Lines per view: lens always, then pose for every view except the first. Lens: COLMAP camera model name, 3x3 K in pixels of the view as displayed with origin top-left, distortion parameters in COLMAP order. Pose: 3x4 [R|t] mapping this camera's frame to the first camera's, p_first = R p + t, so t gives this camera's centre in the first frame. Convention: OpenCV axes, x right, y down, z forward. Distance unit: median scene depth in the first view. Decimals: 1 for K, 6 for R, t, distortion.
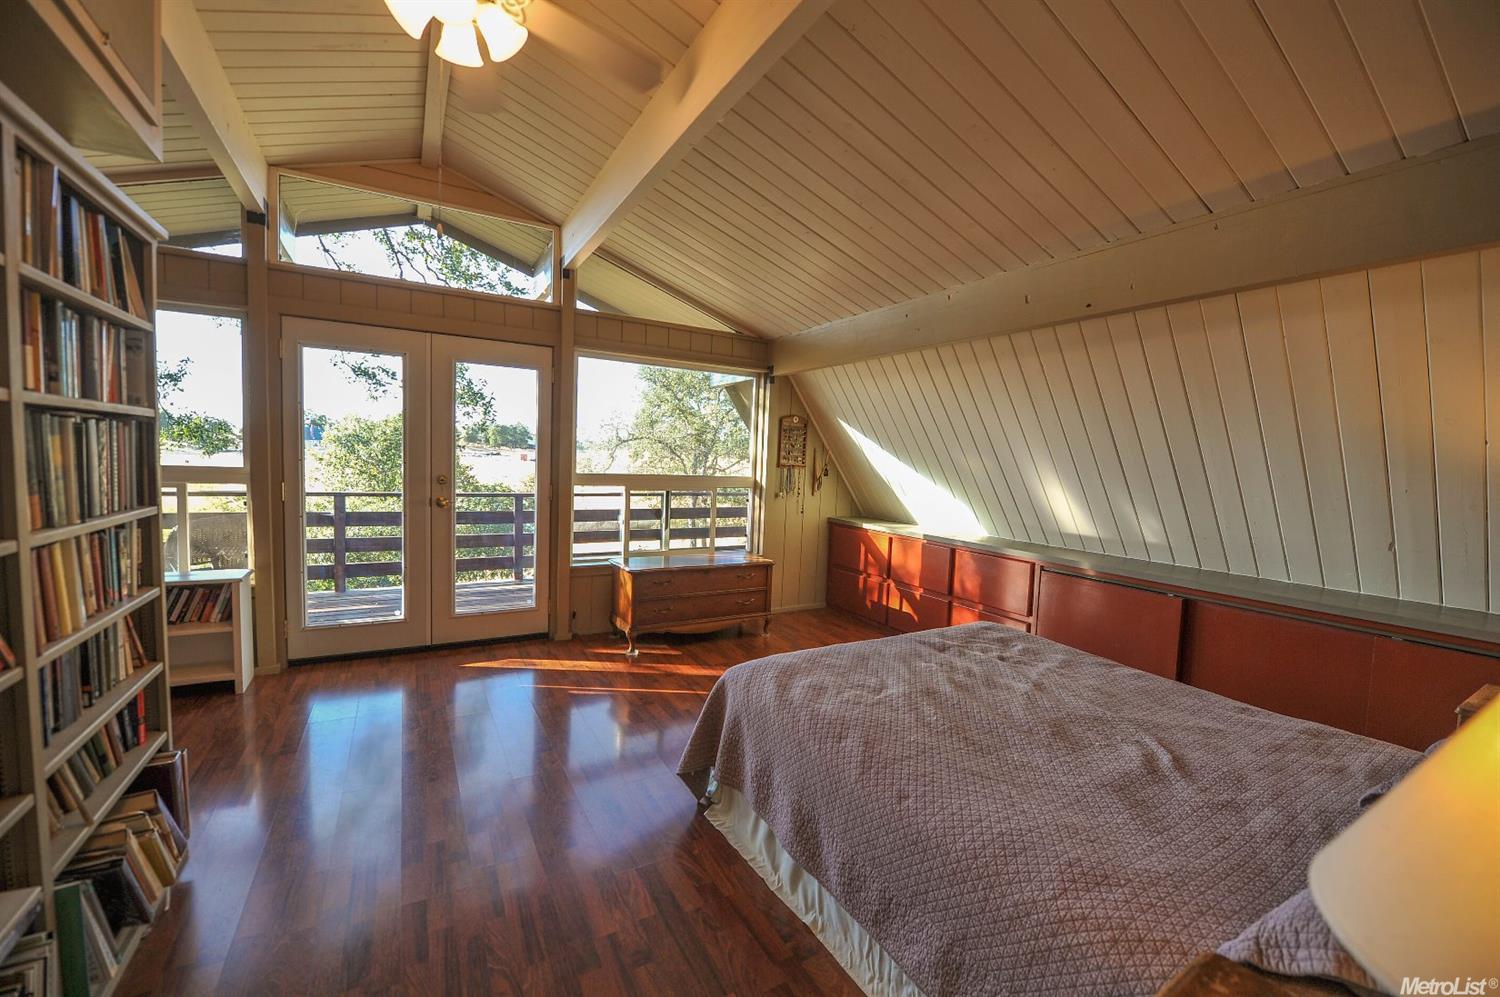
lens RADIAL K [[599.4, 0, 750.0], [0, 599.4, 498.5], [0, 0, 1]] dist [-0.000233, -0.000008]
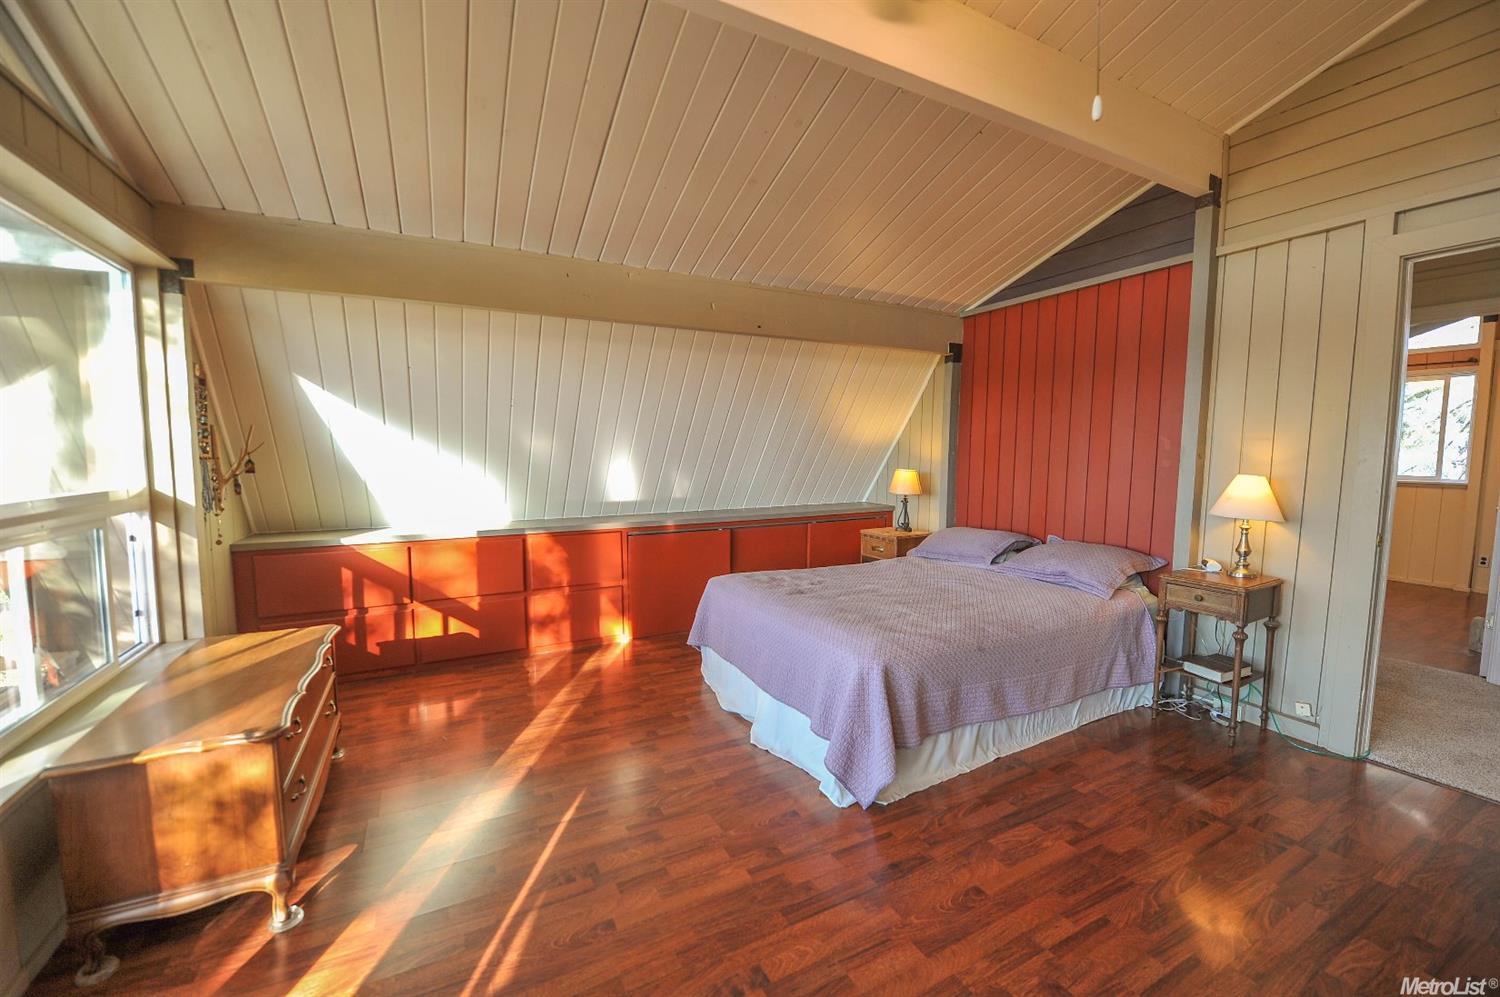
lens RADIAL K [[599.4, 0, 750.0], [0, 599.4, 498.5], [0, 0, 1]] dist [-0.000233, -0.000008]
pose [[0.043749, -0.118816, 0.991952, -0.455773], [0.075298, 0.990471, 0.115318, -0.045735], [-0.996201, 0.069647, 0.052279, 0.514742]]
